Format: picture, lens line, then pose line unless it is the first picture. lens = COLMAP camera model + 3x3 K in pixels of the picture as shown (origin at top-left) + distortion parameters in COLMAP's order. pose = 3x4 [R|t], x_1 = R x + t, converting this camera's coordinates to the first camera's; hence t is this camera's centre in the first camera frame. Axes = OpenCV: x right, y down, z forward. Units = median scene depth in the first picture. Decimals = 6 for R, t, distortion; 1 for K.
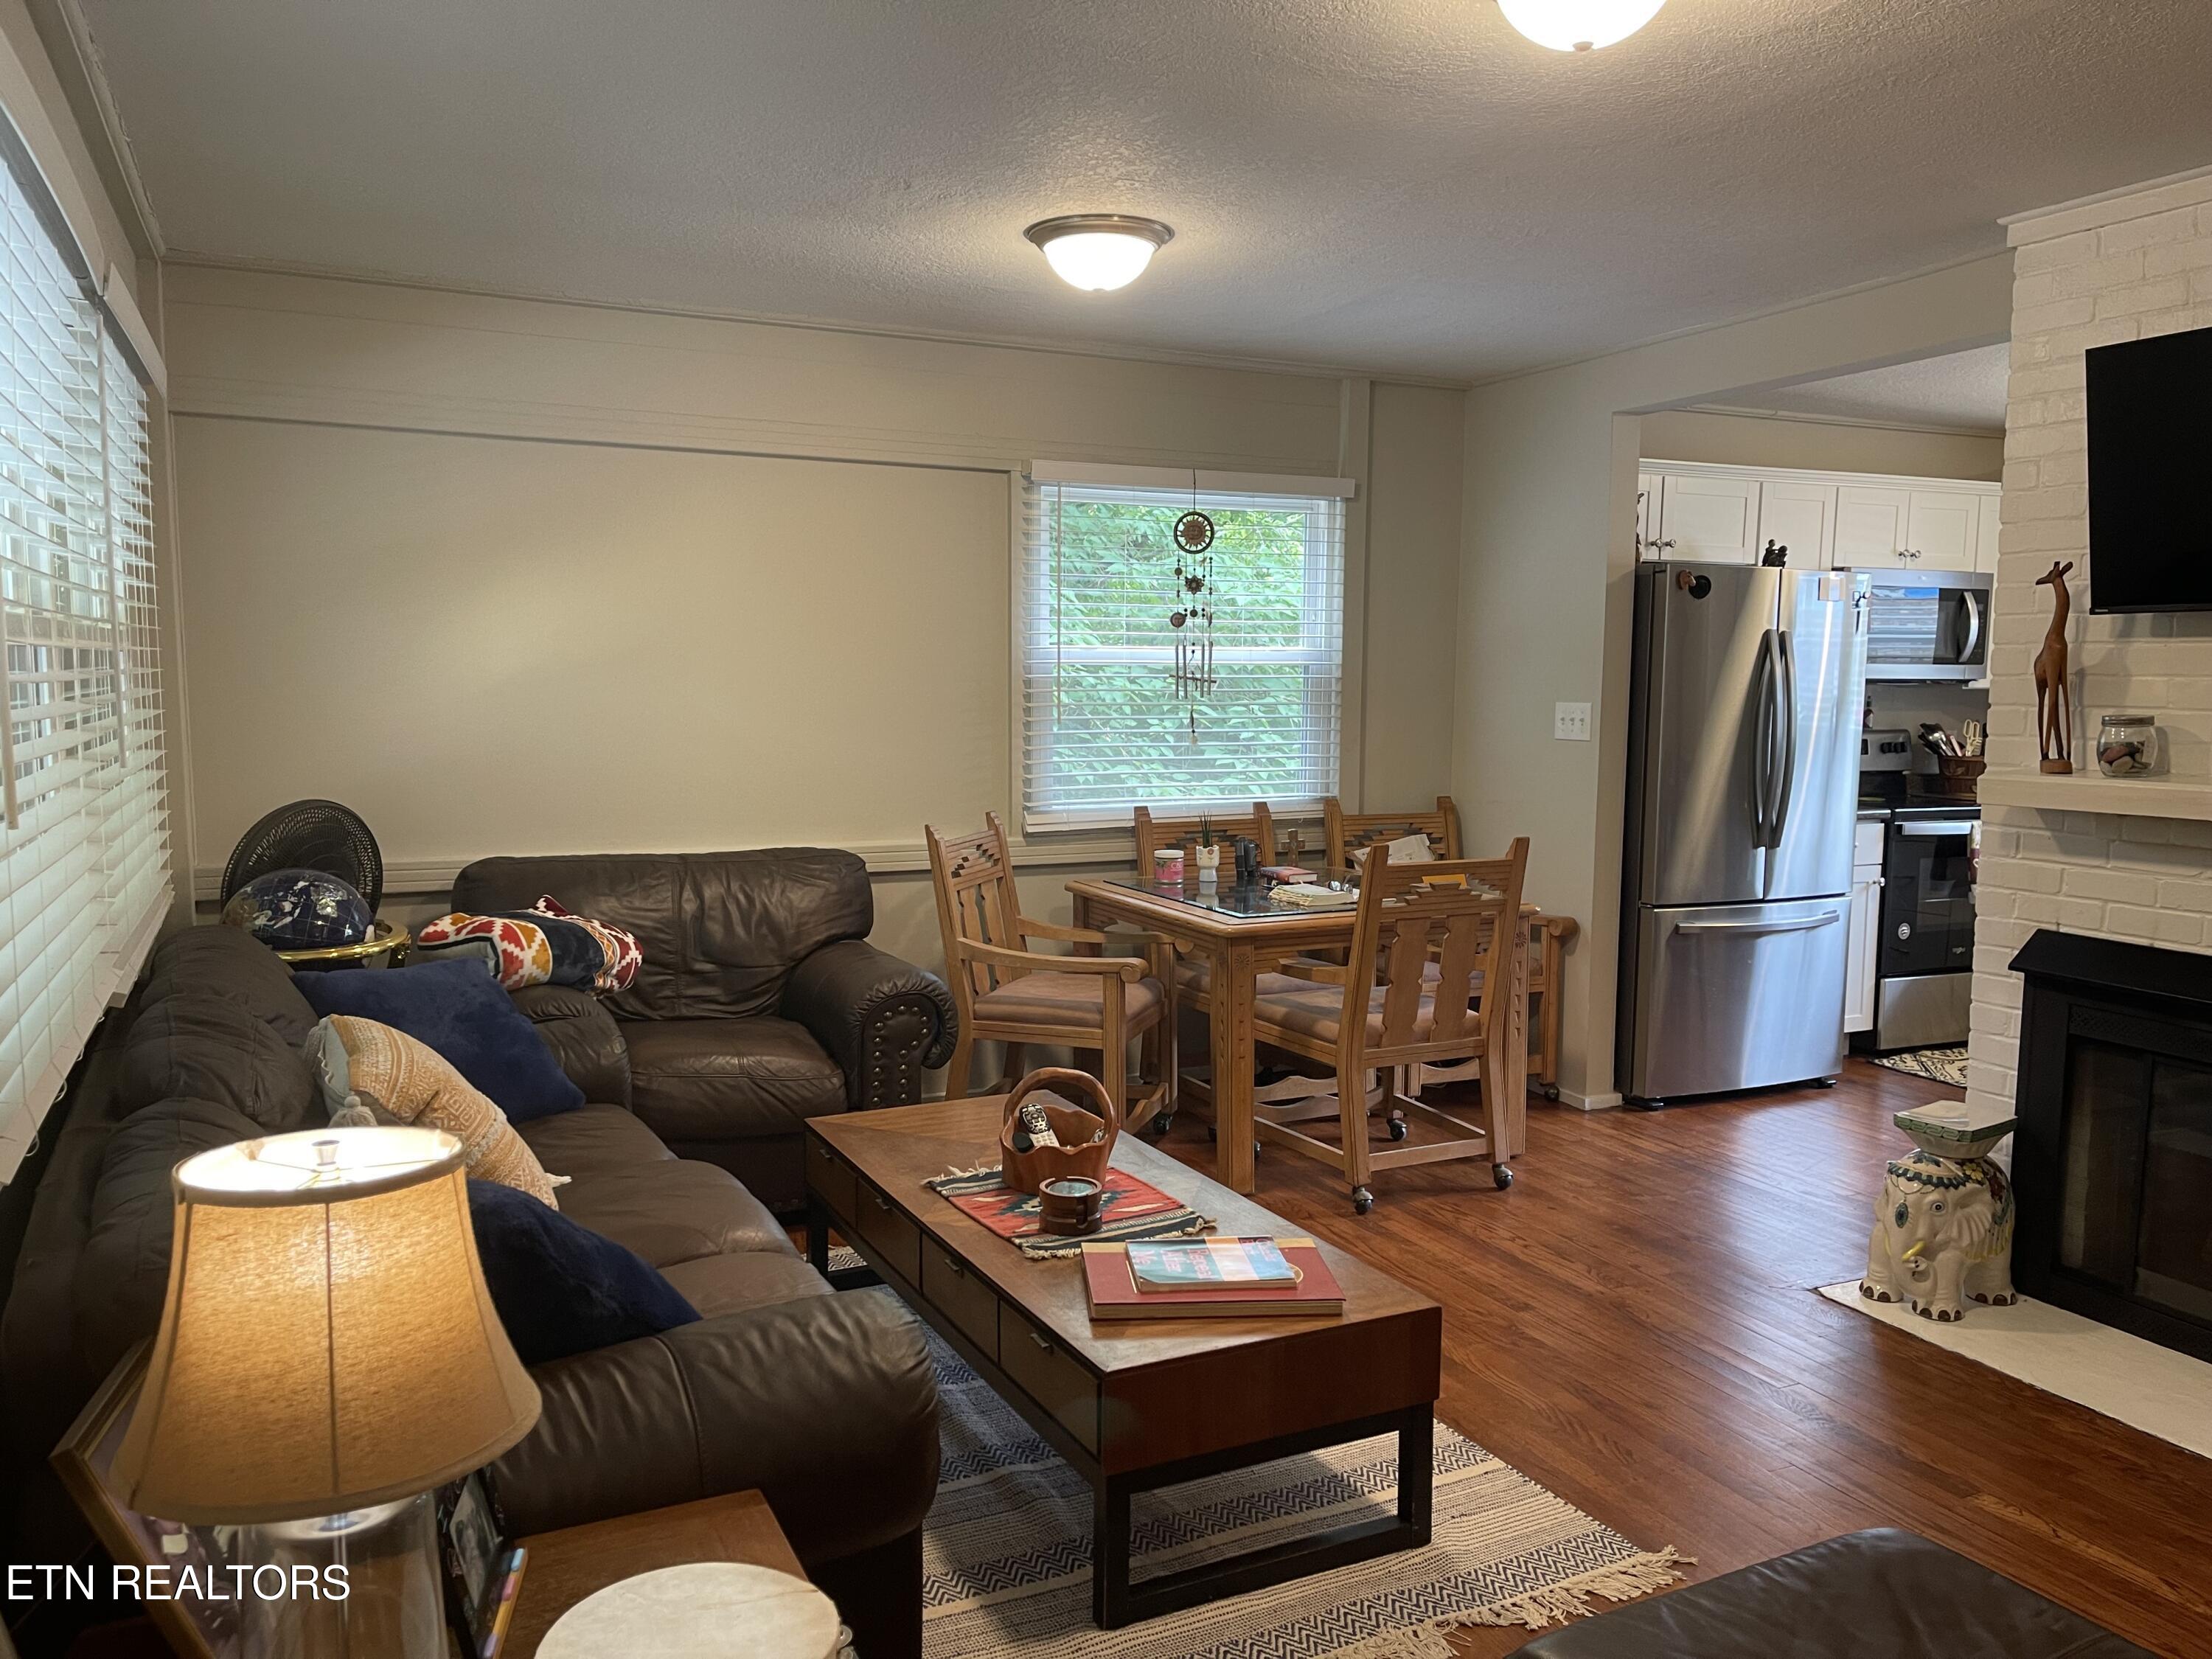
lens RADIAL K [[1665.2, 0, 1095.8], [0, 1665.2, 837.7], [0, 0, 1]] dist [0.086281, -0.121715]
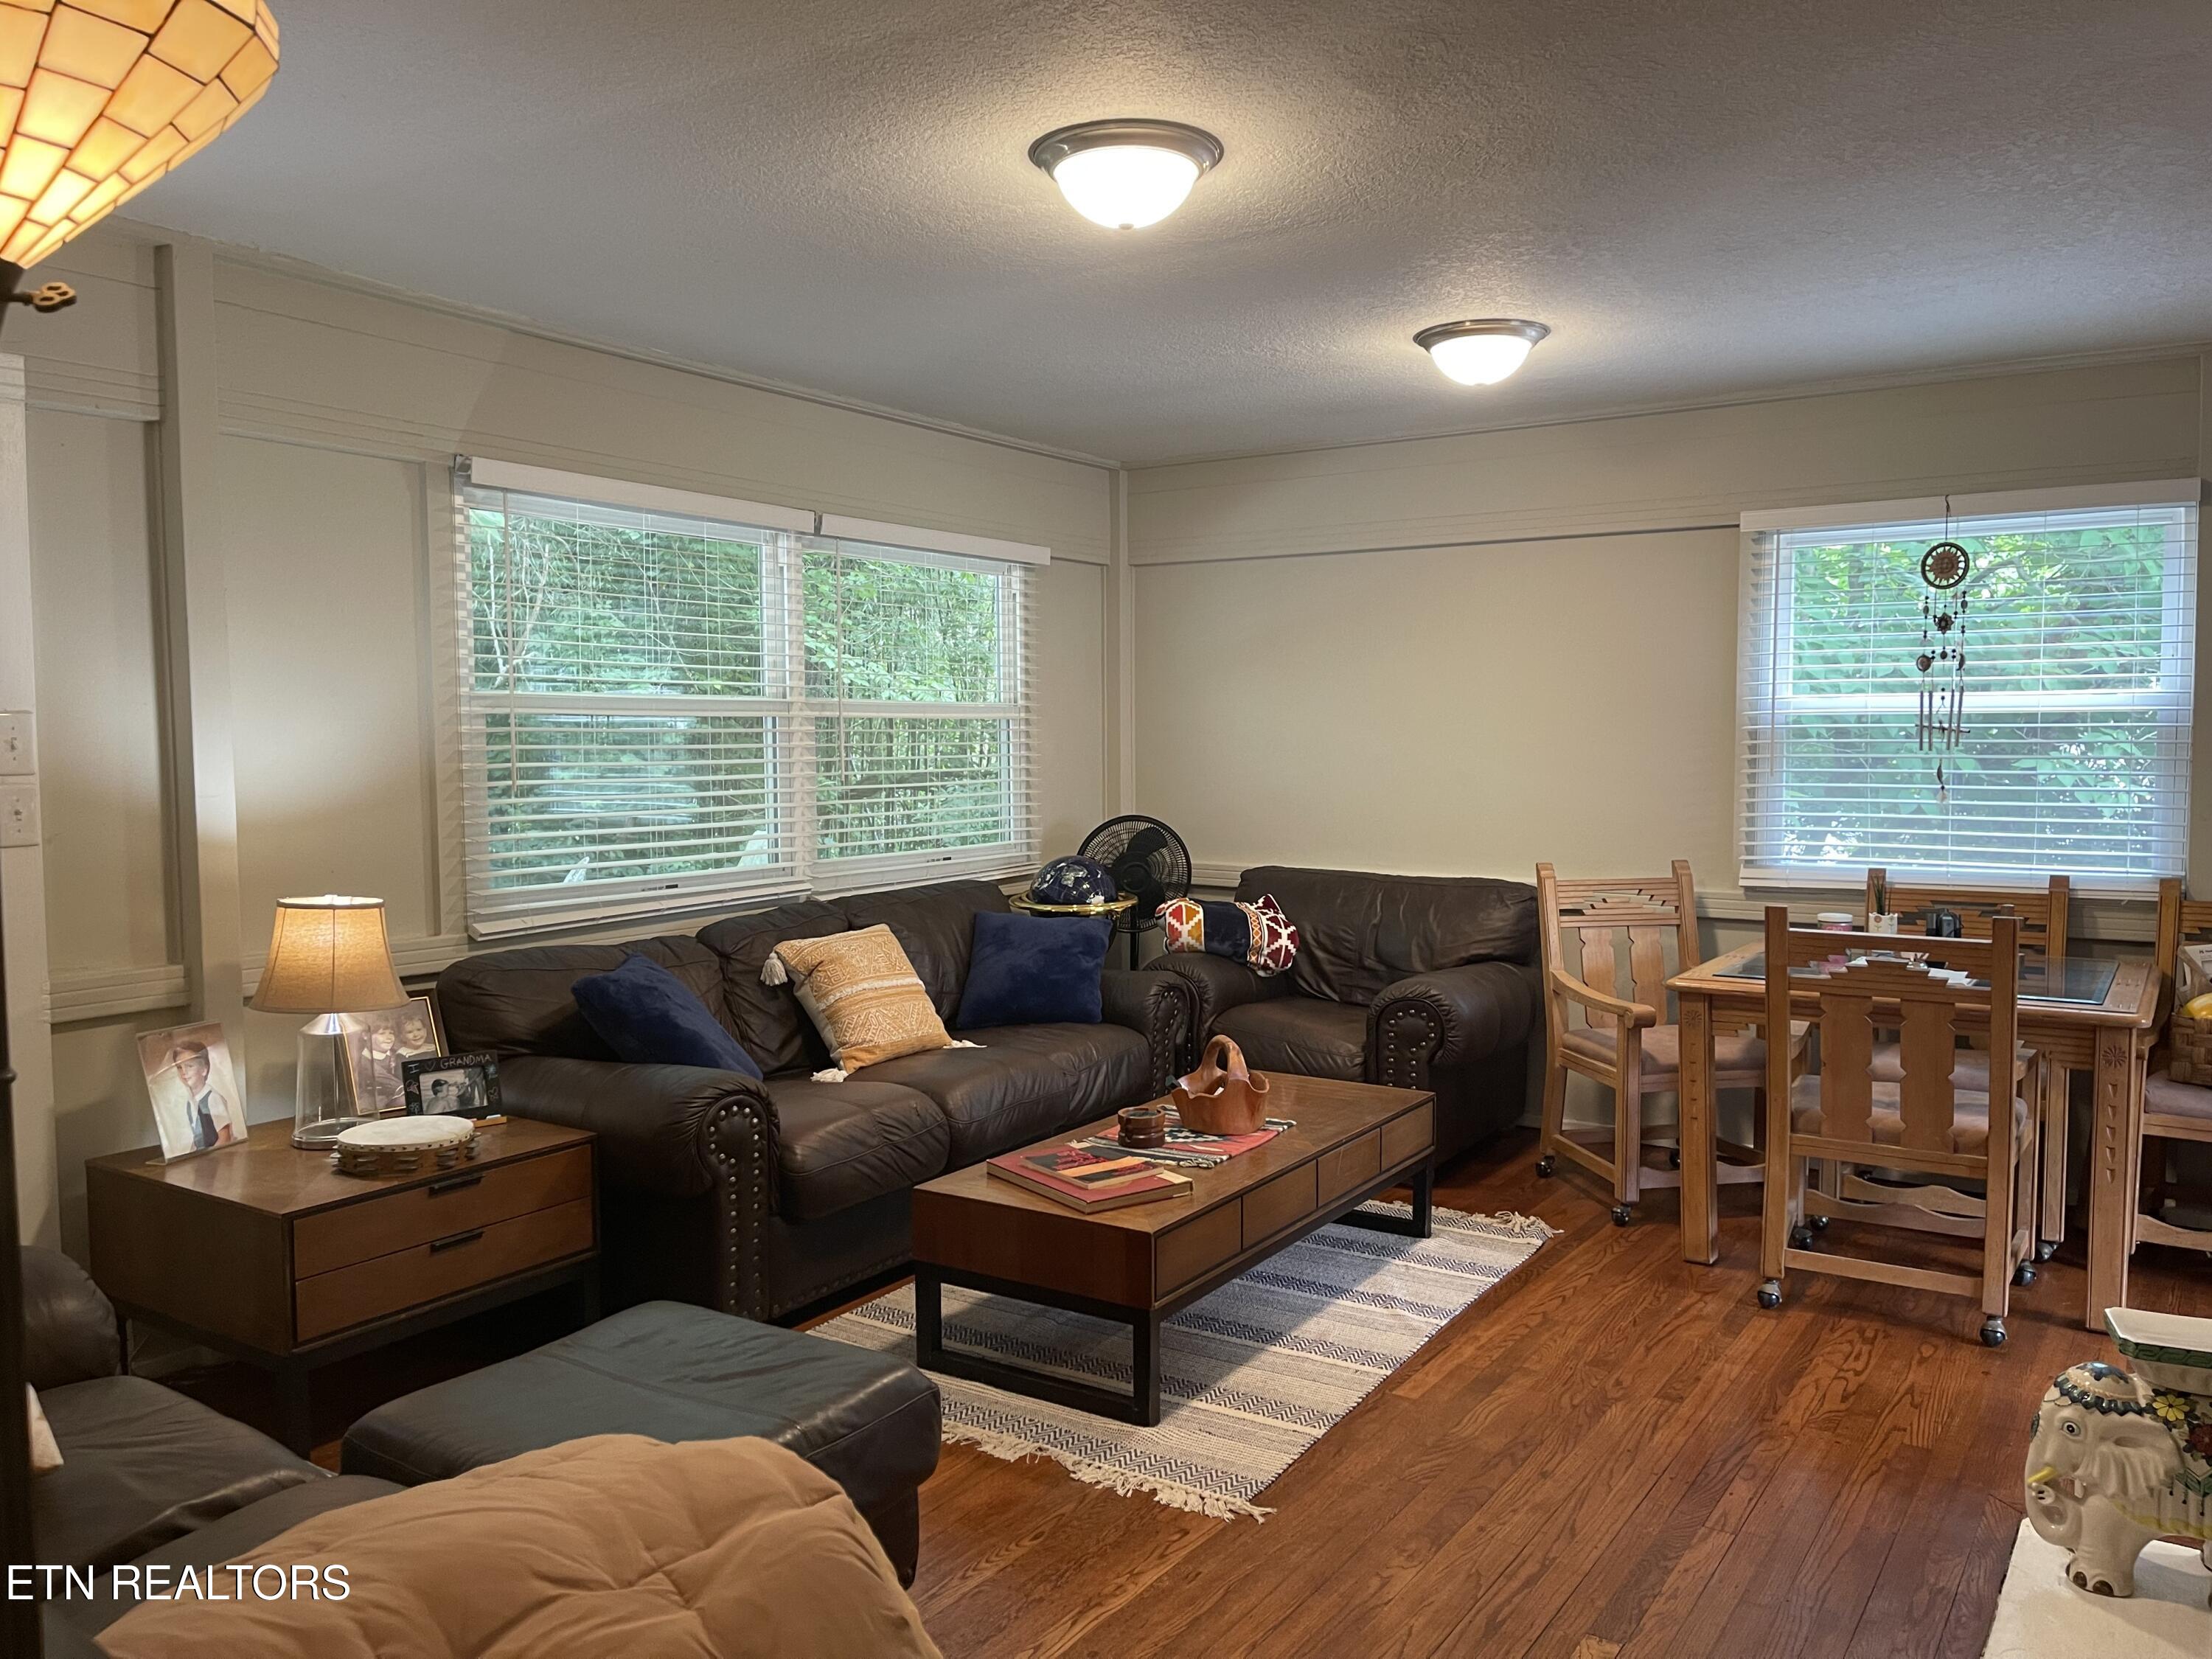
lens RADIAL K [[1665.2, 0, 1095.8], [0, 1665.2, 837.7], [0, 0, 1]] dist [0.086281, -0.121715]
pose [[0.509620, 0.046161, -0.859161, 0.767212], [-0.080686, 0.996723, 0.005693, -0.007975], [0.856608, 0.066421, 0.511674, 0.200696]]
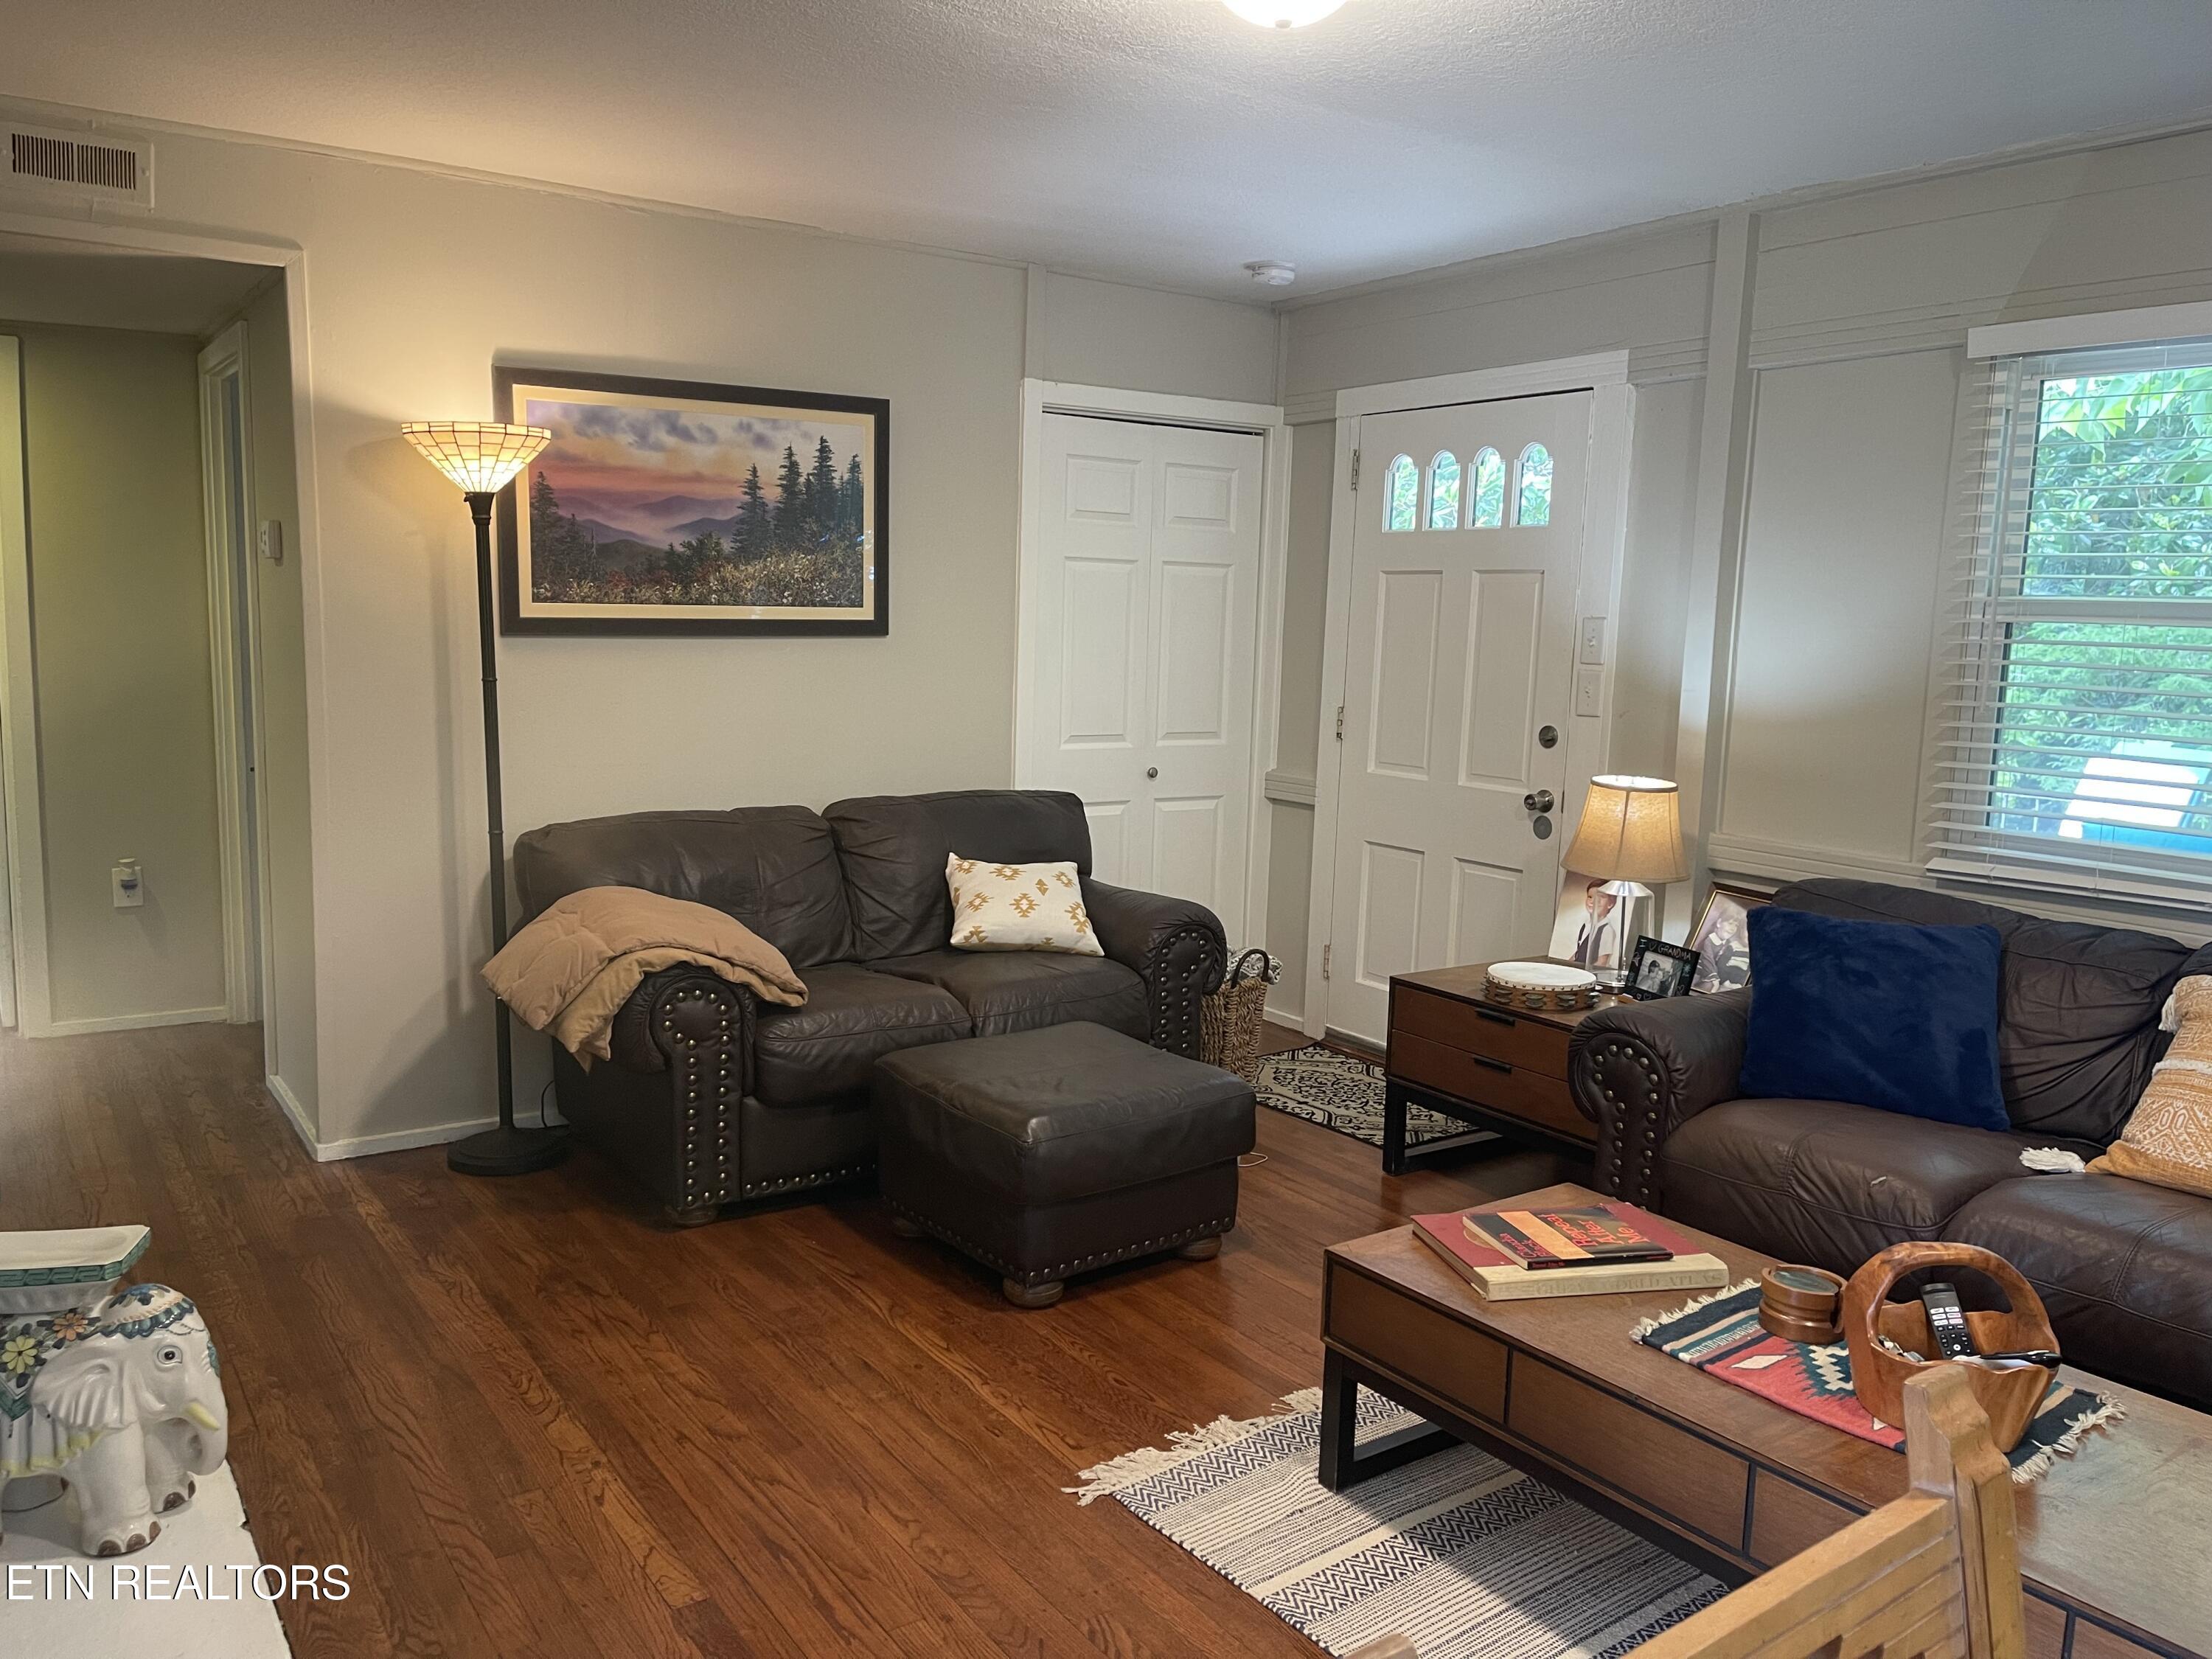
lens RADIAL K [[1665.2, 0, 1095.8], [0, 1665.2, 837.7], [0, 0, 1]] dist [0.086281, -0.121715]
pose [[-0.986869, -0.013928, -0.160923, 0.316258], [-0.051053, 0.972099, 0.228946, -0.113370], [0.153244, 0.234156, -0.960046, 1.179787]]
